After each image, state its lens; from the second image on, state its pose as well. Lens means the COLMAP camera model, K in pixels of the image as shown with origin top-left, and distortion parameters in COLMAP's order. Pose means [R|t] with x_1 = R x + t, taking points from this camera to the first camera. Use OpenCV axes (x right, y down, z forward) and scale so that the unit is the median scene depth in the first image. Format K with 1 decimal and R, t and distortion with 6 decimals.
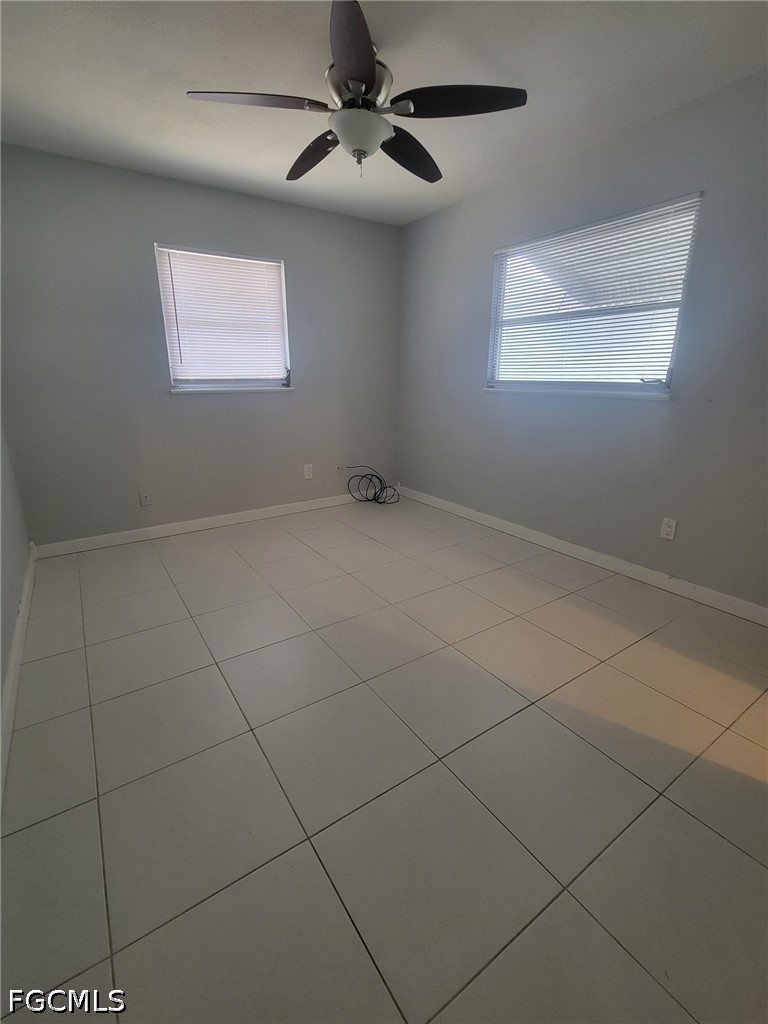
lens RADIAL K [[453.8, 0, 385.1], [0, 453.8, 511.0], [0, 0, 1]] dist [0.003936, 0.000095]
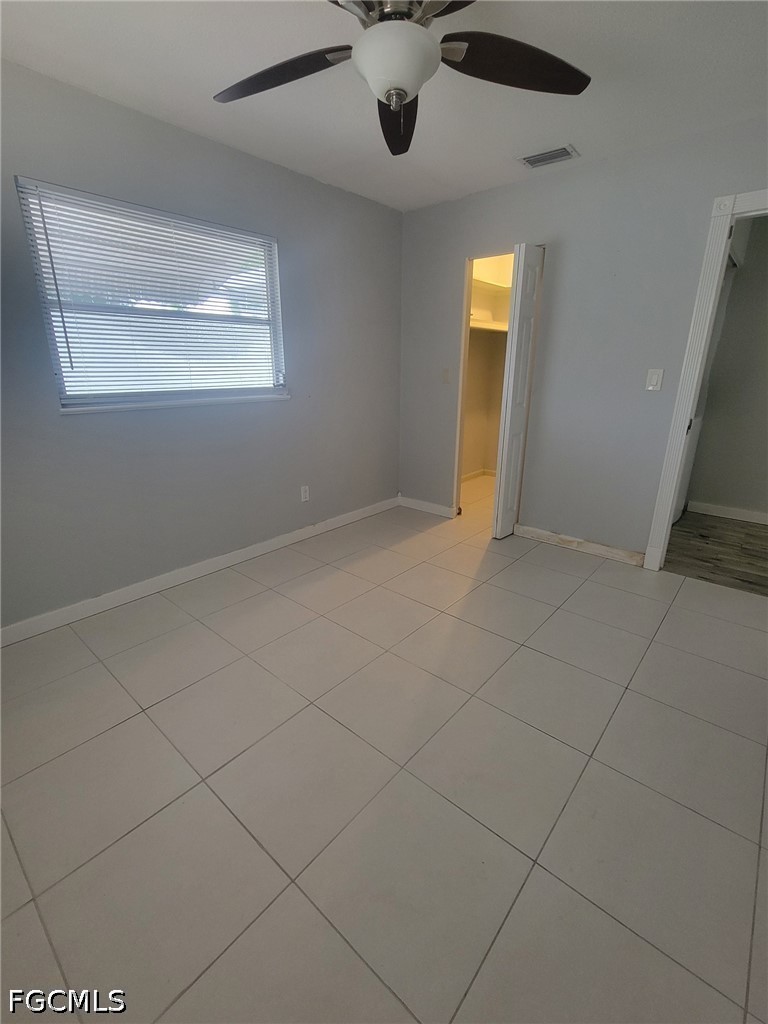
lens RADIAL K [[453.8, 0, 385.3], [0, 453.8, 511.6], [0, 0, 1]] dist [0.003936, 0.000095]
pose [[-0.280408, -0.285635, 0.916397, -0.639942], [0.279222, 0.889141, 0.362579, -0.309065], [-0.918371, 0.357549, -0.169567, 0.948389]]
